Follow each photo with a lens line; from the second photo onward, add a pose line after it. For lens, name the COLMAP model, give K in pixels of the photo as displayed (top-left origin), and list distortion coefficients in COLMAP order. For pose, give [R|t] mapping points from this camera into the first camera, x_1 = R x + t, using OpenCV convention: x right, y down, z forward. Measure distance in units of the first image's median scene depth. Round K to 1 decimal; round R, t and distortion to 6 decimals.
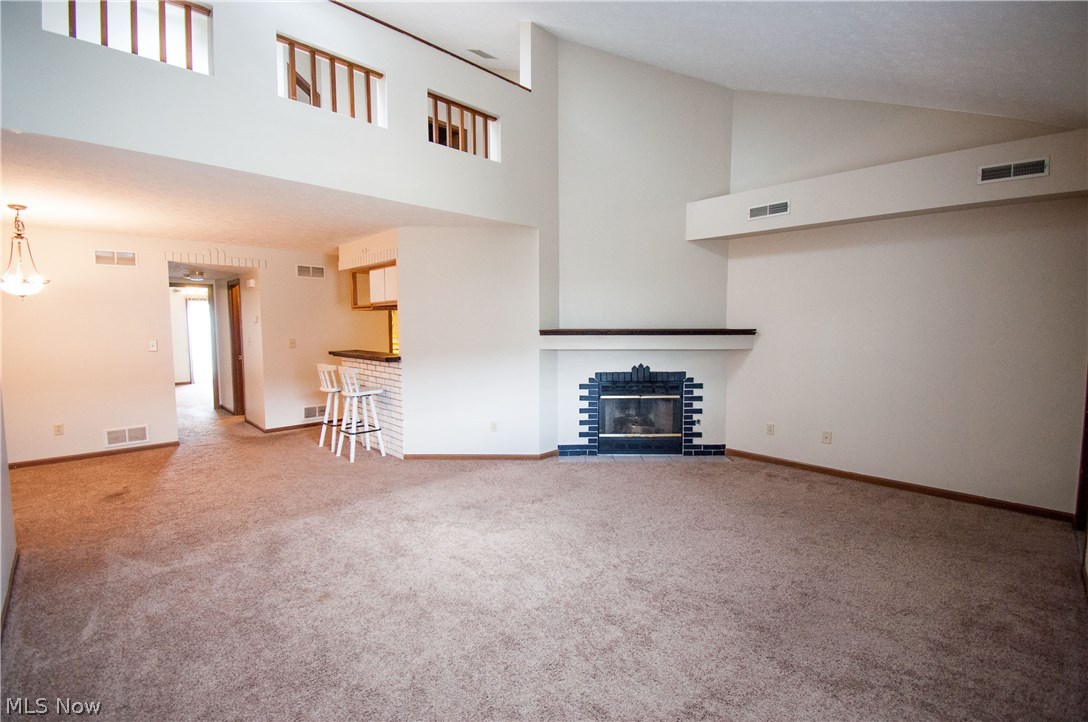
lens RADIAL K [[480.0, 0, 547.3], [0, 480.0, 359.2], [0, 0, 1]] dist [0.007660, -0.017744]
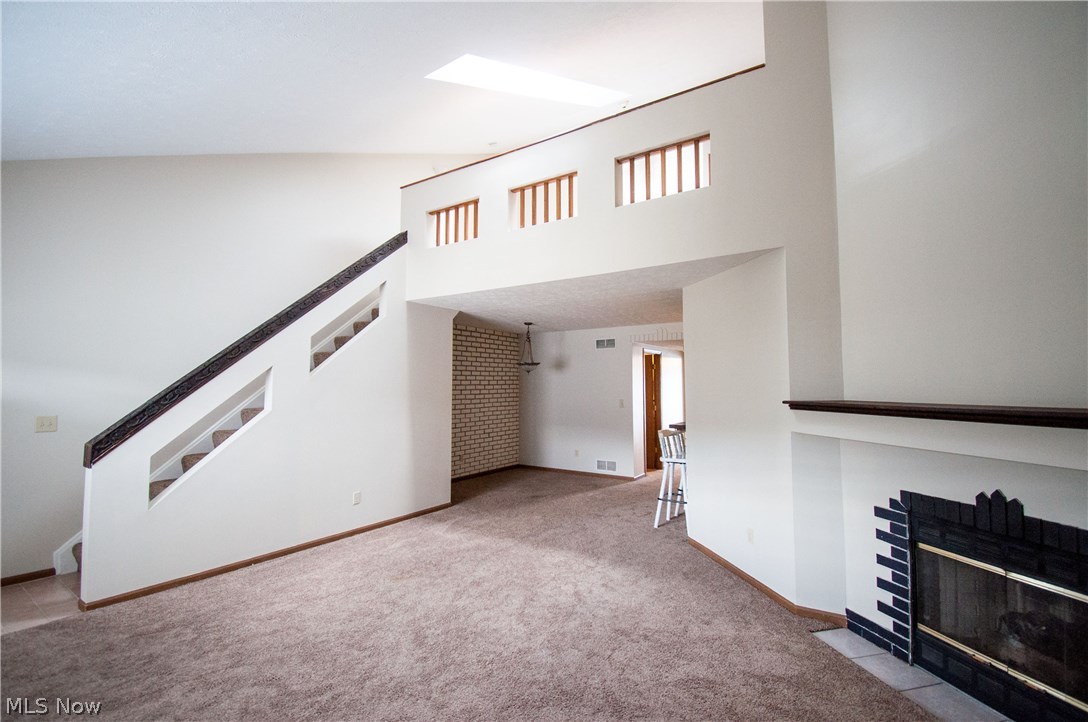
lens RADIAL K [[480.0, 0, 546.0], [0, 480.0, 357.4], [0, 0, 1]] dist [0.007660, -0.017744]
pose [[0.195464, -0.057109, -0.979047, 0.543954], [-0.075597, 0.994455, -0.073101, -0.046880], [0.977793, 0.088302, 0.190062, 0.551831]]
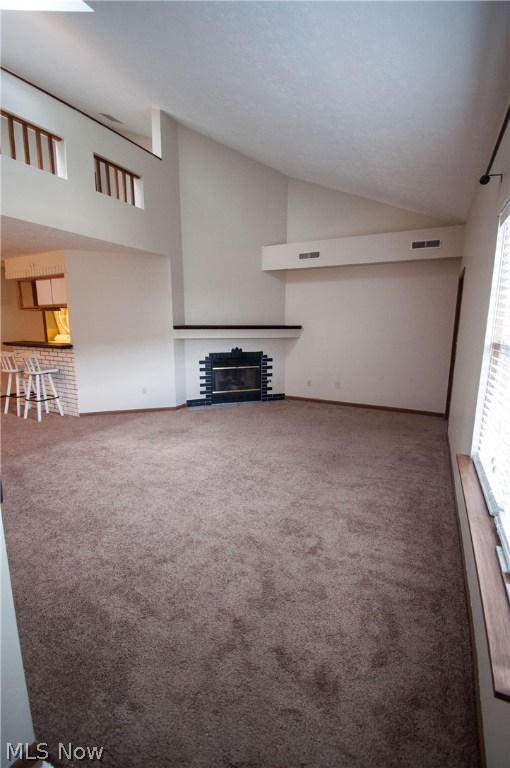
lens RADIAL K [[338.8, 0, 255.8], [0, 338.8, 383.5], [0, 0, 1]] dist [0.007660, -0.017744]
pose [[0.949244, -0.050556, 0.310451, -0.109807], [0.017911, 0.994085, 0.107121, 0.010484], [-0.314031, -0.096123, 0.944534, -0.118658]]
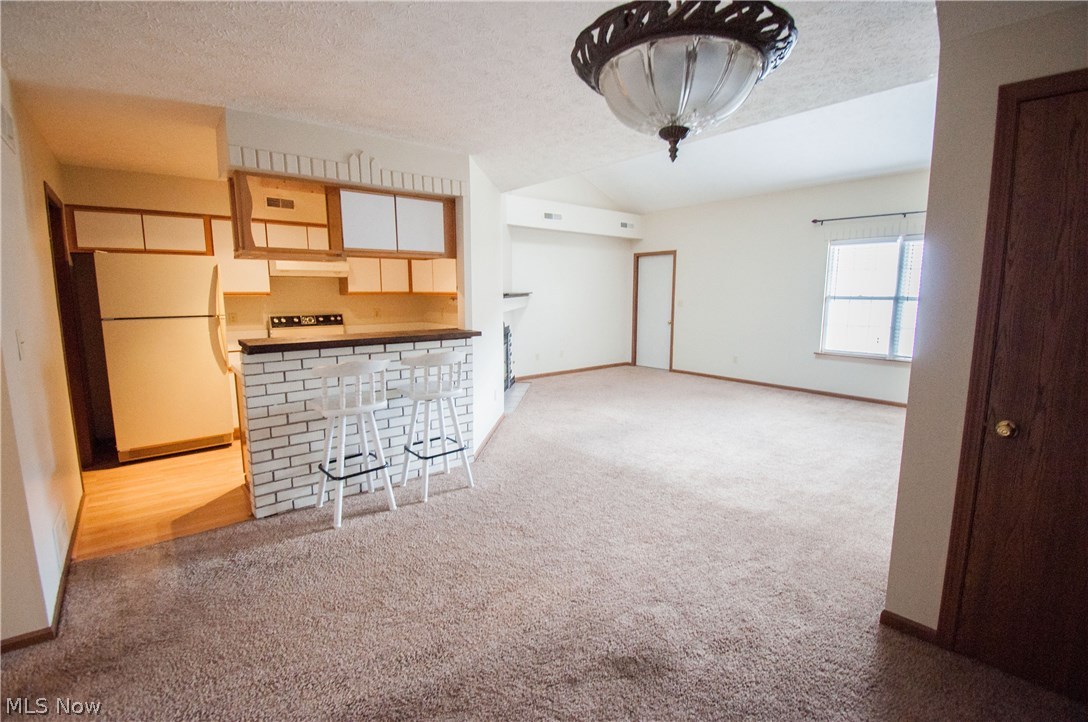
lens RADIAL K [[480.0, 0, 543.9], [0, 480.0, 360.4], [0, 0, 1]] dist [0.007660, -0.017744]
pose [[0.084144, -0.140782, 0.986458, -1.056184], [0.077092, 0.987922, 0.134415, -0.050667], [-0.993467, 0.064738, 0.093981, 0.816781]]
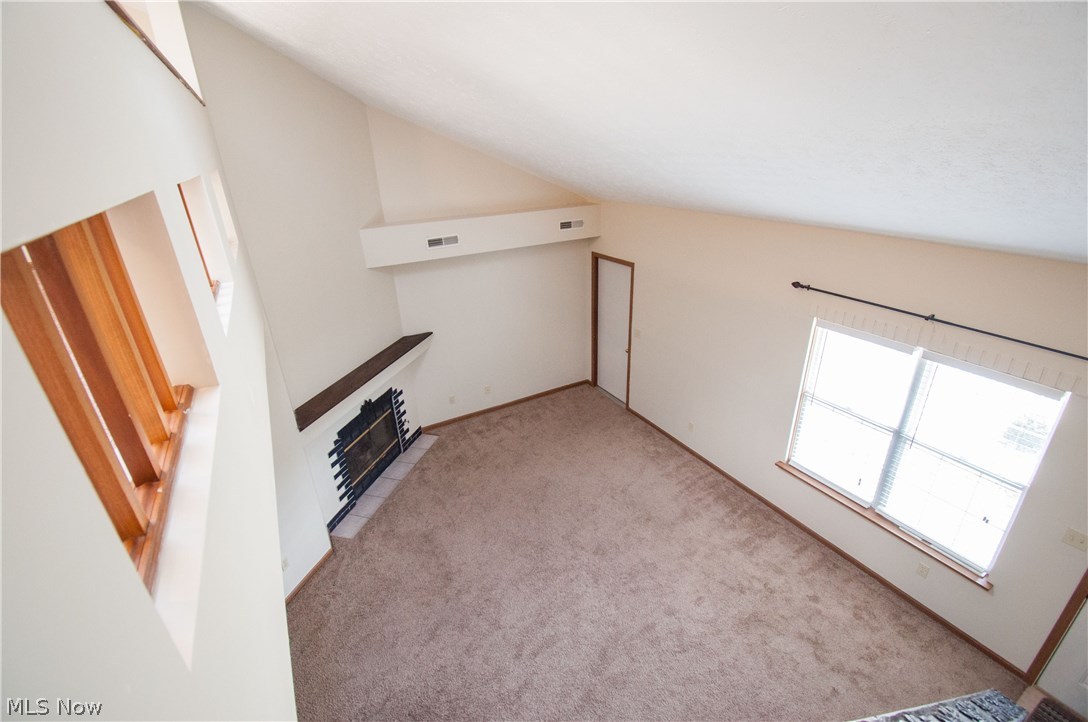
lens RADIAL K [[480.0, 0, 545.5], [0, 480.0, 353.5], [0, 0, 1]] dist [0.007660, -0.017744]
pose [[0.263303, -0.391951, 0.881502, -0.559539], [0.106980, 0.919973, 0.377102, -0.426665], [-0.958763, -0.004989, 0.284163, 0.377366]]
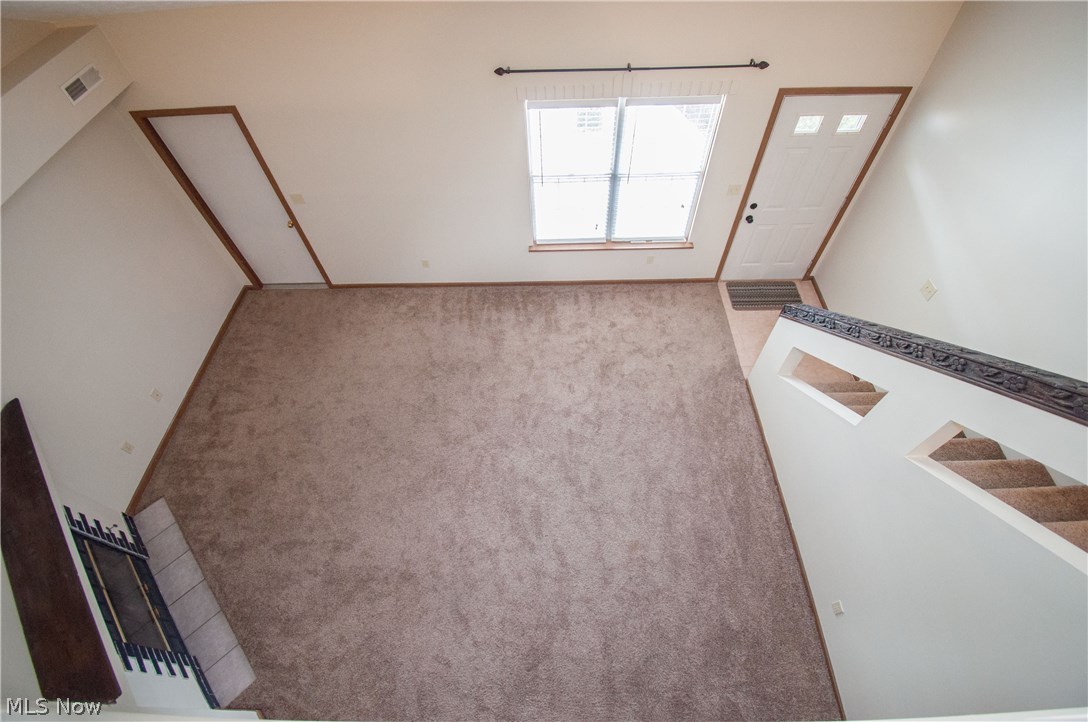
lens RADIAL K [[480.0, 0, 549.1], [0, 480.0, 357.8], [0, 0, 1]] dist [0.007660, -0.017744]
pose [[-0.708856, -0.554293, 0.436215, -0.304659], [0.080804, 0.550548, 0.830884, -0.541232], [-0.700710, 0.624225, -0.345470, 0.669190]]
